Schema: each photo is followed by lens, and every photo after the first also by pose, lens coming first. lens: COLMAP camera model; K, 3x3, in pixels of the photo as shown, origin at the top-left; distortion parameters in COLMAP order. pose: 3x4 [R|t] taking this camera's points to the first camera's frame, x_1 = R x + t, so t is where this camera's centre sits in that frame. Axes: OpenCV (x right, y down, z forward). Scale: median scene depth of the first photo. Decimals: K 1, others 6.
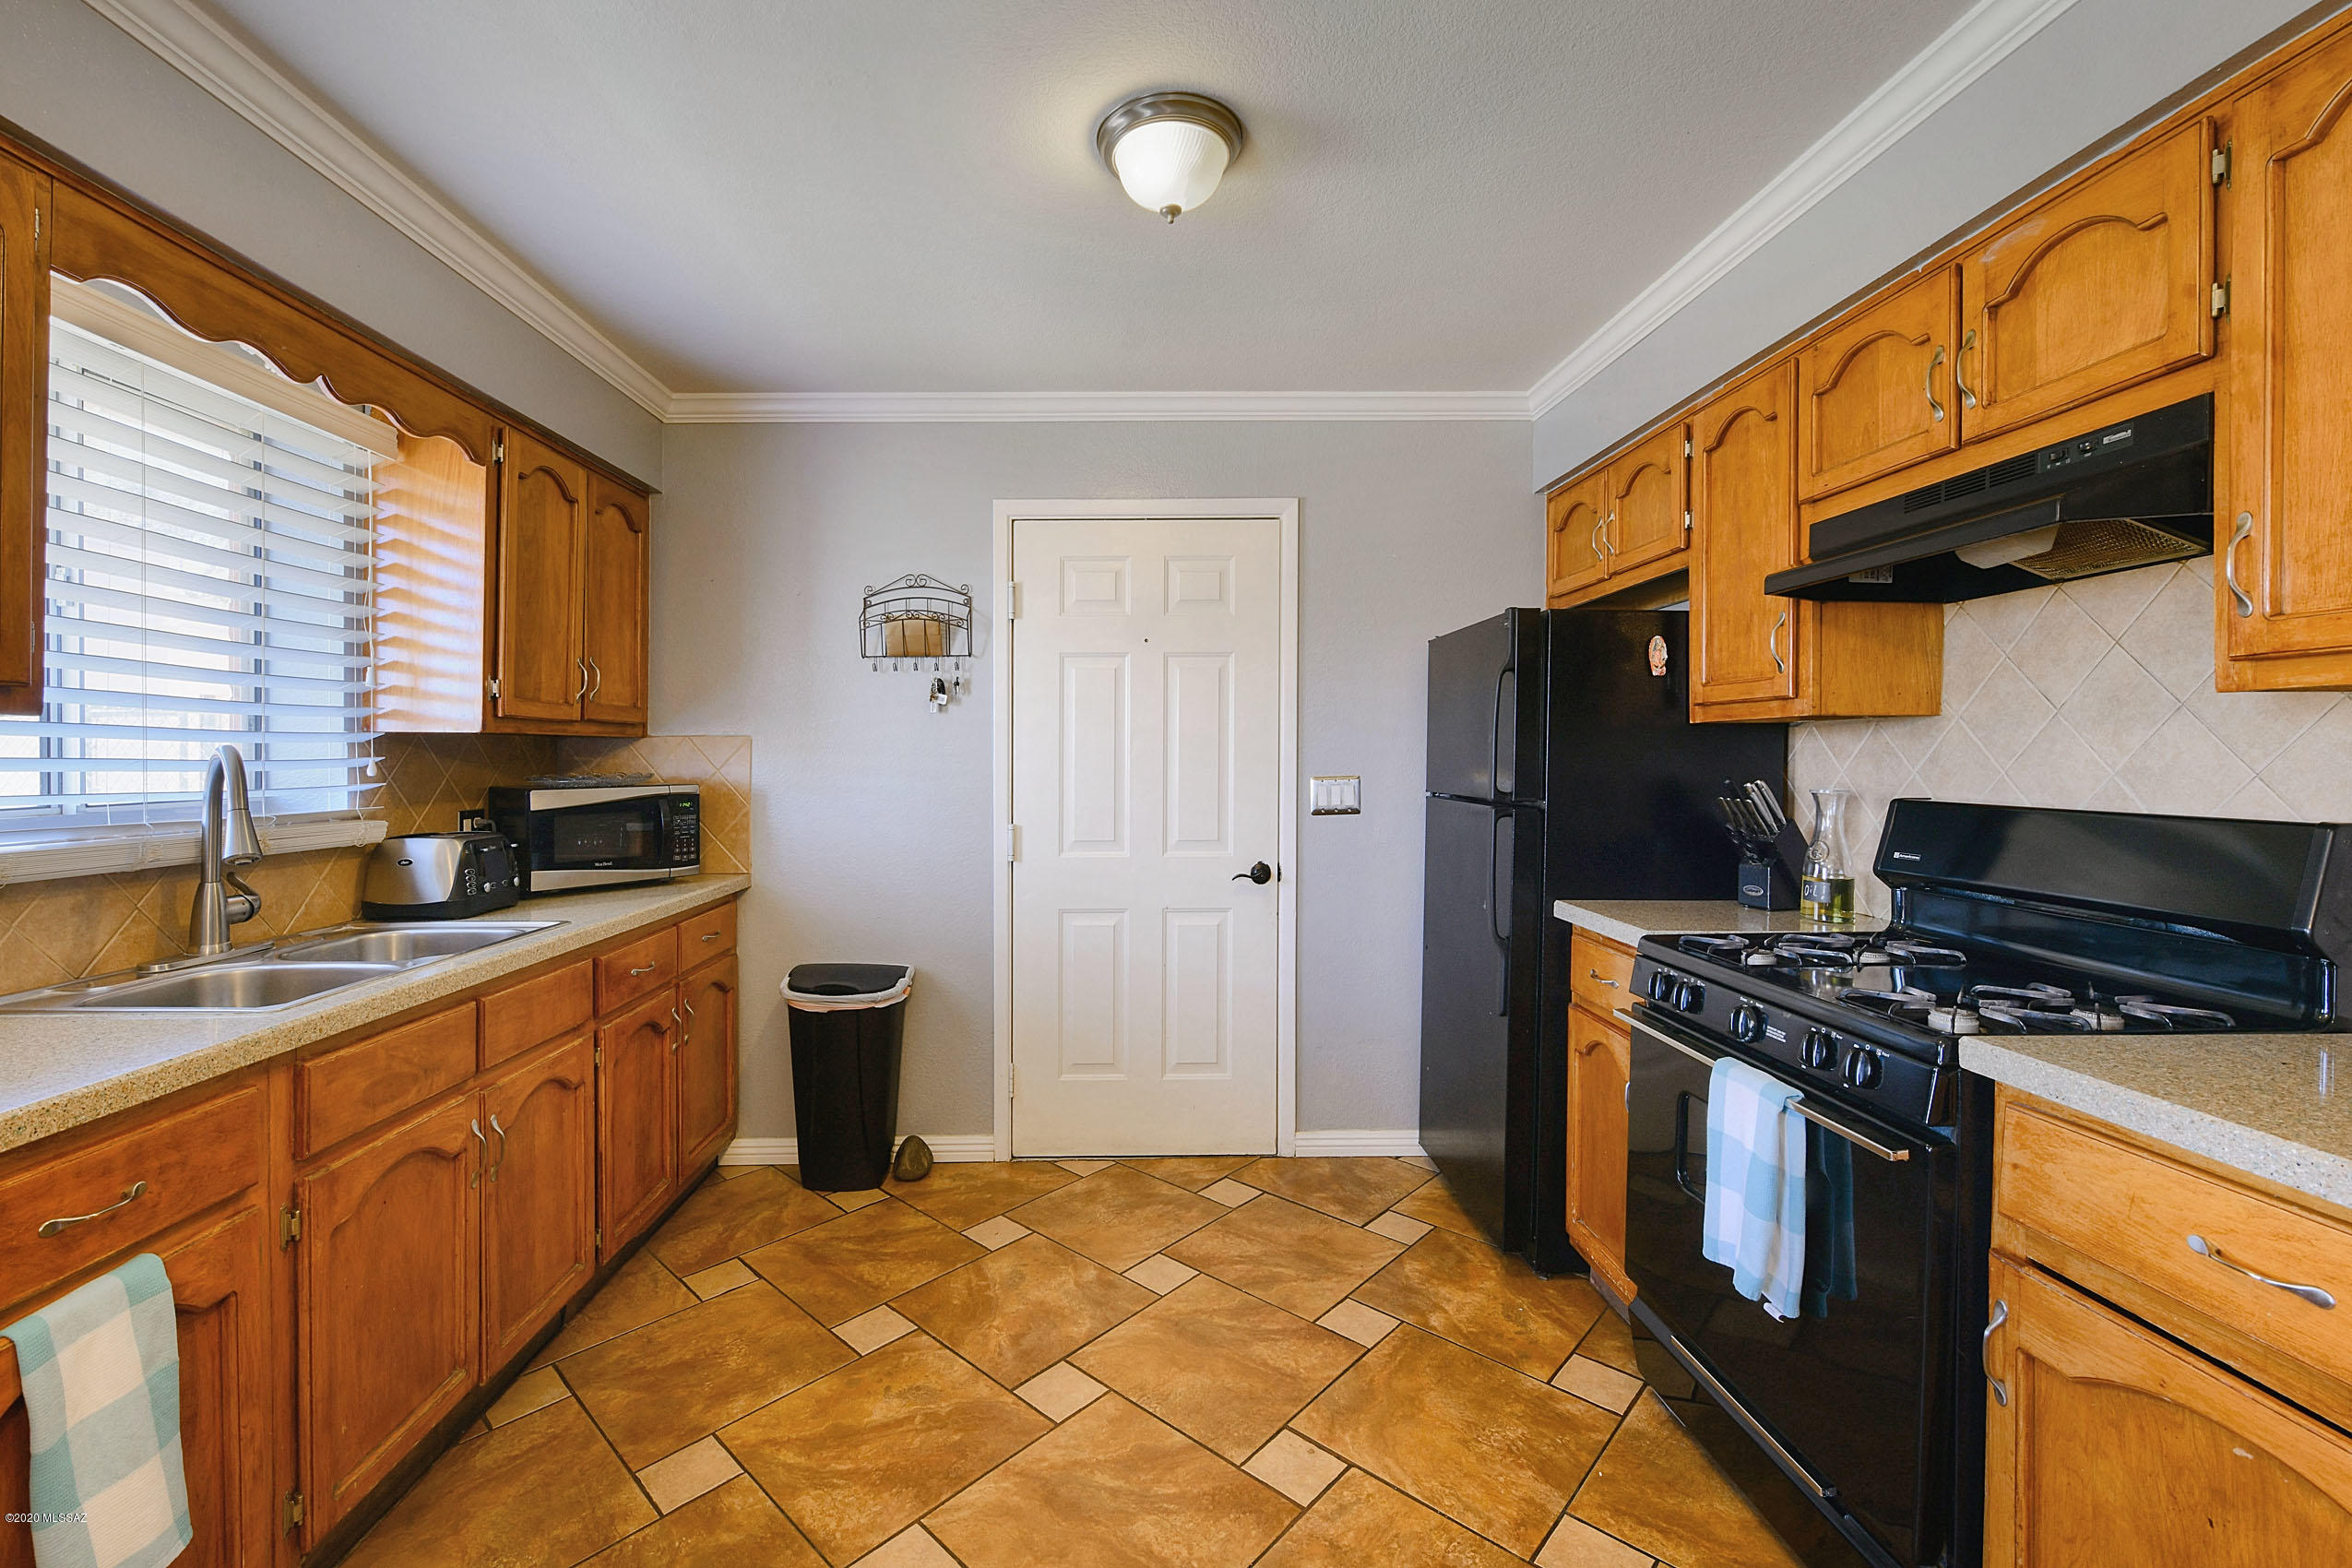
lens RADIAL K [[1010.5, 0, 1117.8], [0, 1010.5, 762.8], [0, 0, 1]] dist [-0.009027, -0.000337]
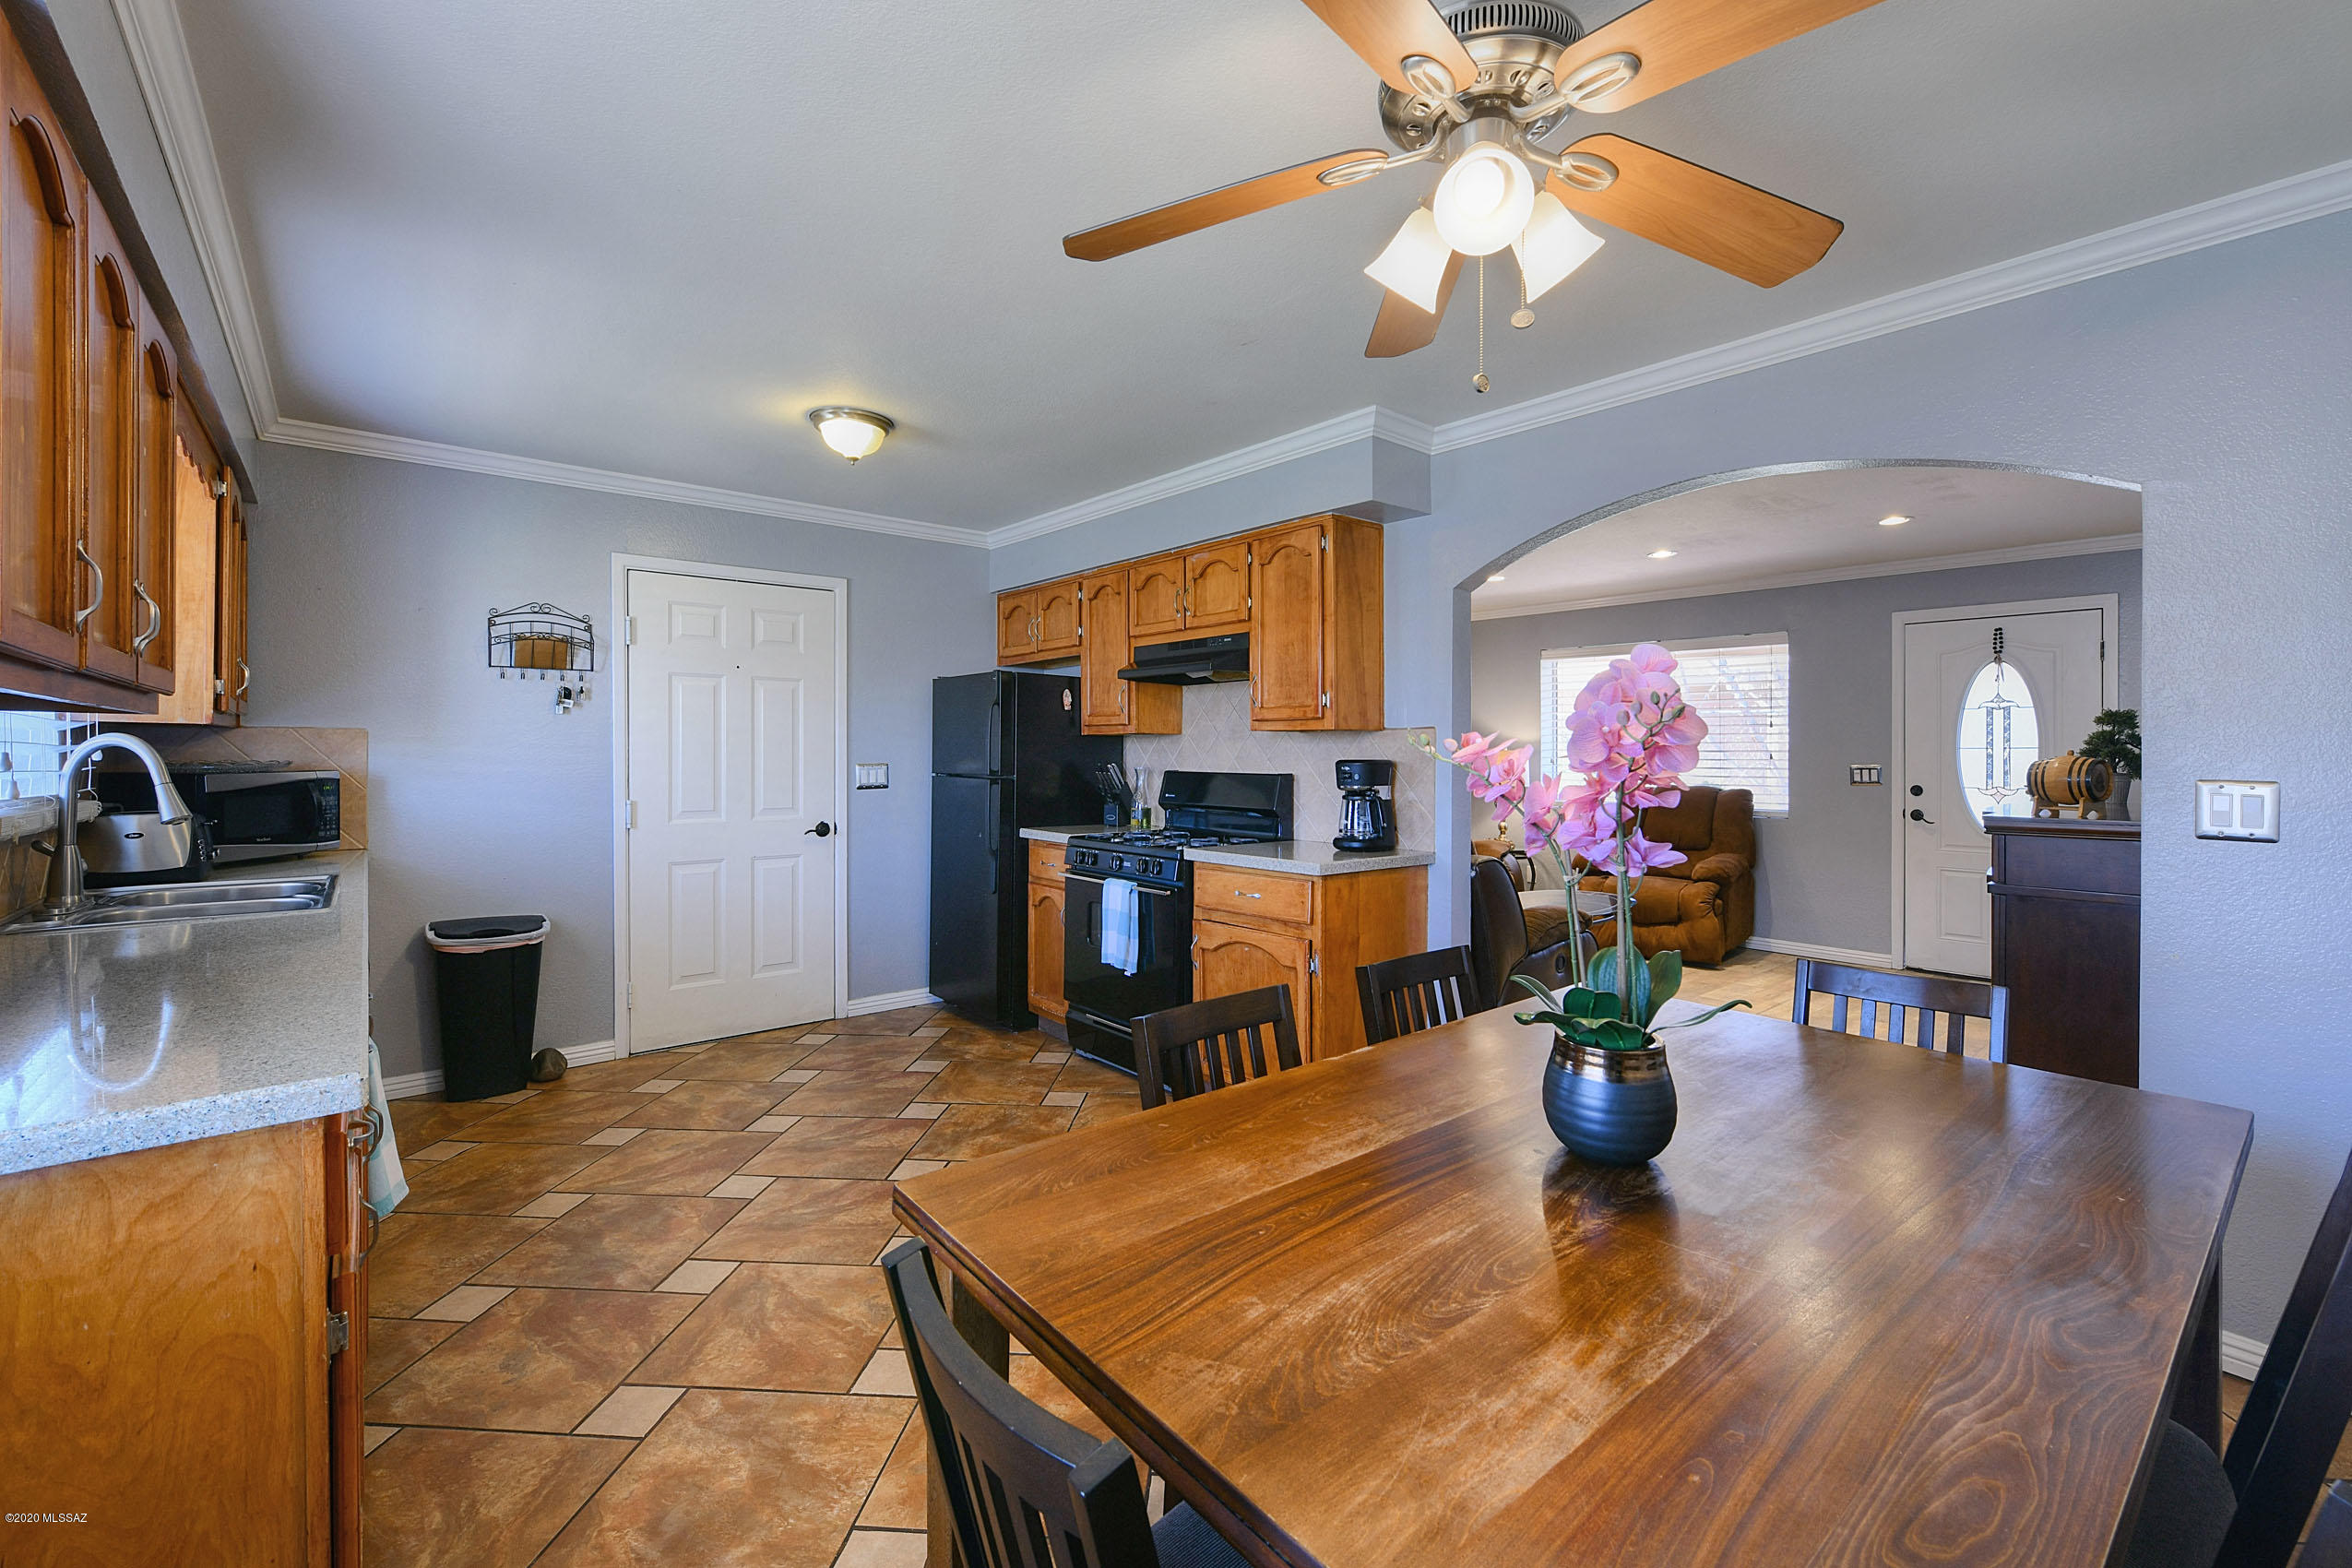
lens RADIAL K [[1010.5, 0, 1283.7], [0, 1010.5, 782.0], [0, 0, 1]] dist [-0.009027, -0.000337]
pose [[0.713812, -0.013083, 0.700215, -0.567083], [-0.000315, 0.999819, 0.019002, 0.015893], [-0.700337, -0.013784, 0.713679, -0.729095]]
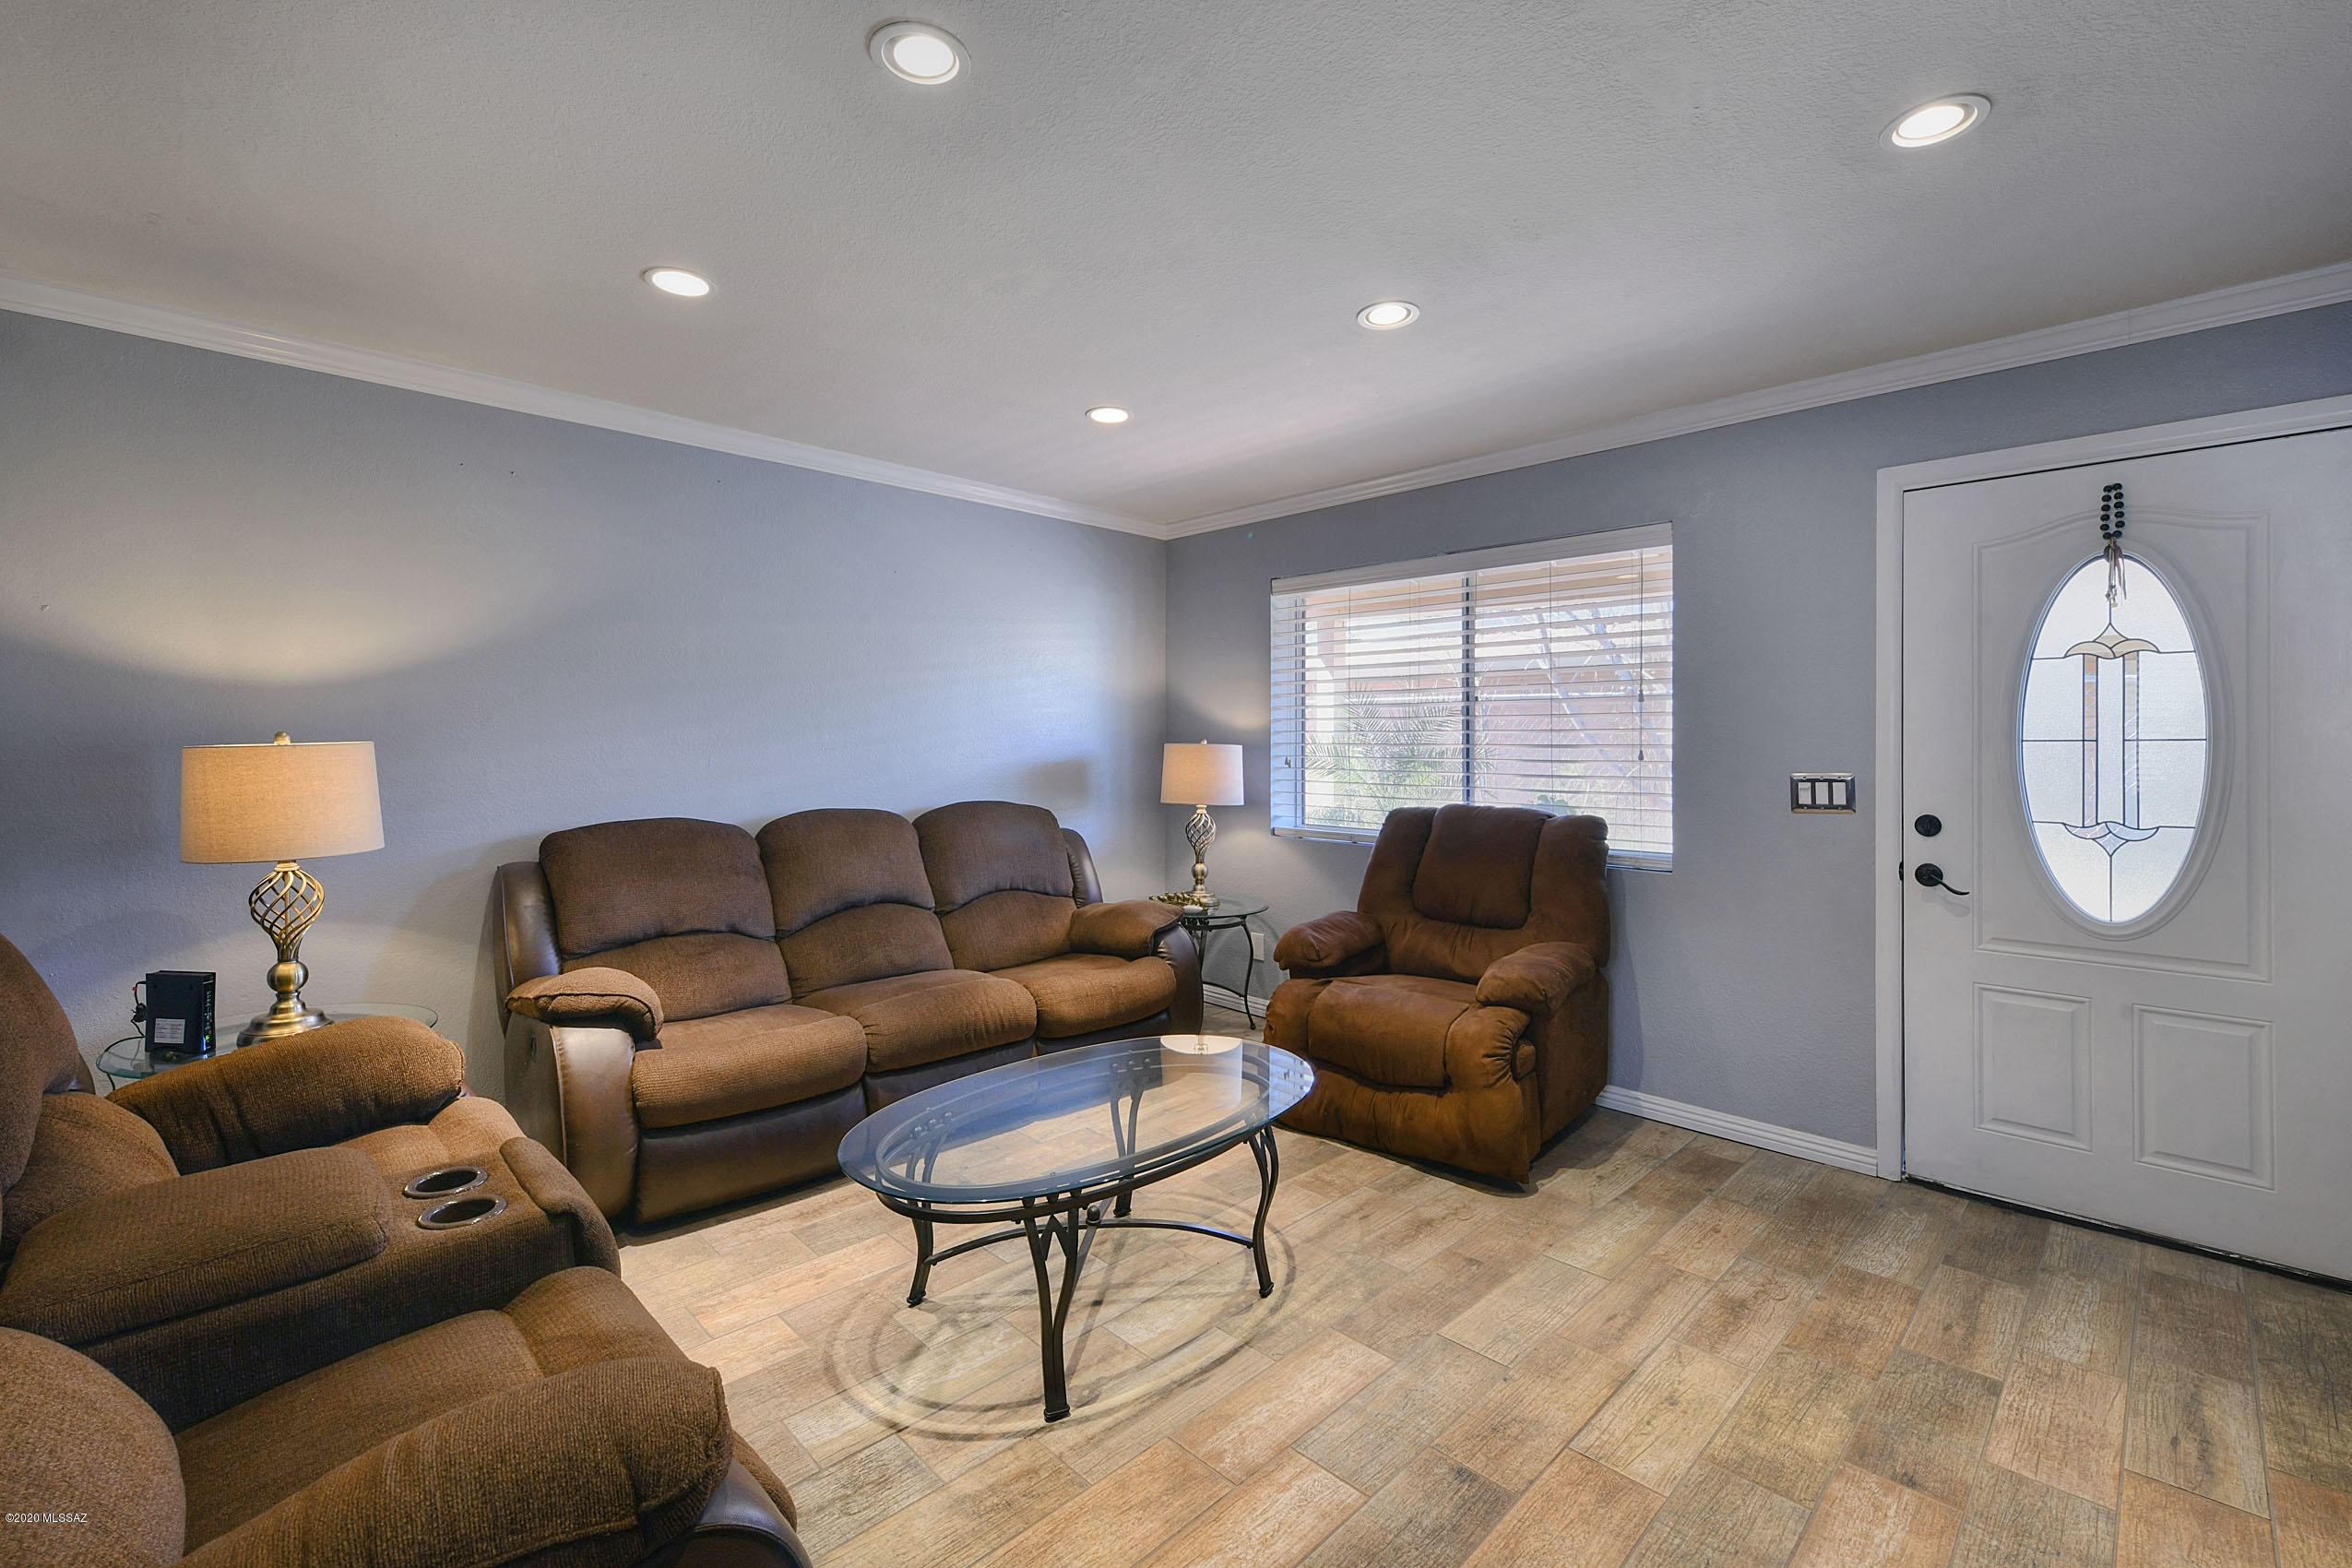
lens RADIAL K [[1010.5, 0, 1116.1], [0, 1010.5, 747.1], [0, 0, 1]] dist [-0.009027, -0.000337]
pose [[0.734461, 0.008395, 0.678599, 0.944427], [-0.002003, 0.999946, -0.010202, 0.000844], [-0.678648, 0.006134, 0.734438, -0.200502]]
